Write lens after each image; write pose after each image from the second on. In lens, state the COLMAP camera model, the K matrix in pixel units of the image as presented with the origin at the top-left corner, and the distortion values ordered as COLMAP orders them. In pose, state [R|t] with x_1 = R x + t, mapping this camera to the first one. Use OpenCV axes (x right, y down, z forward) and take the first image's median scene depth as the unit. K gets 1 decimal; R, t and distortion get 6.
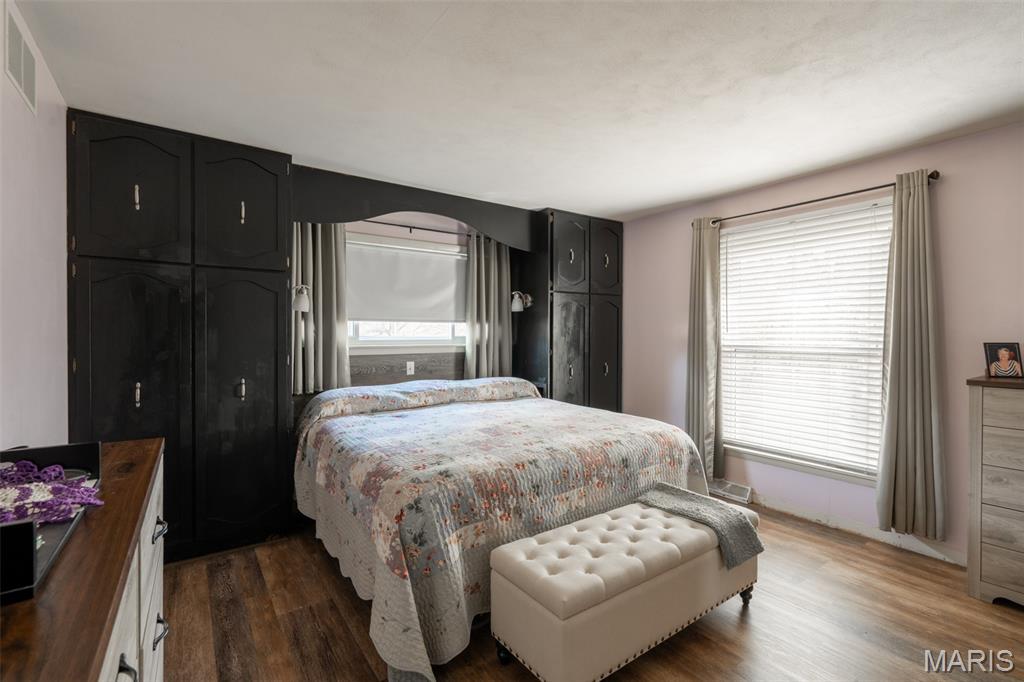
lens RADIAL K [[470.3, 0, 517.3], [0, 470.3, 336.1], [0, 0, 1]] dist [-0.002767, -0.001081]
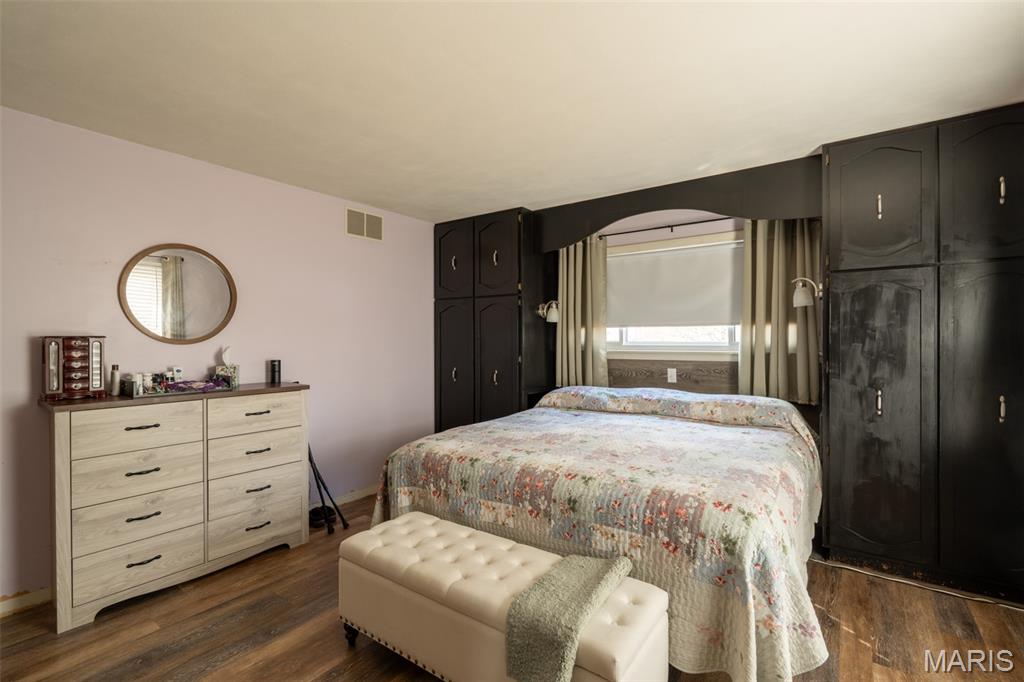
lens RADIAL K [[470.3, 0, 514.2], [0, 470.3, 342.1], [0, 0, 1]] dist [-0.002767, -0.001081]
pose [[0.303960, 0.002871, -0.952680, 0.647829], [-0.002777, 0.999994, 0.002128, 0.000000], [0.952681, 0.001999, 0.303966, 0.463190]]
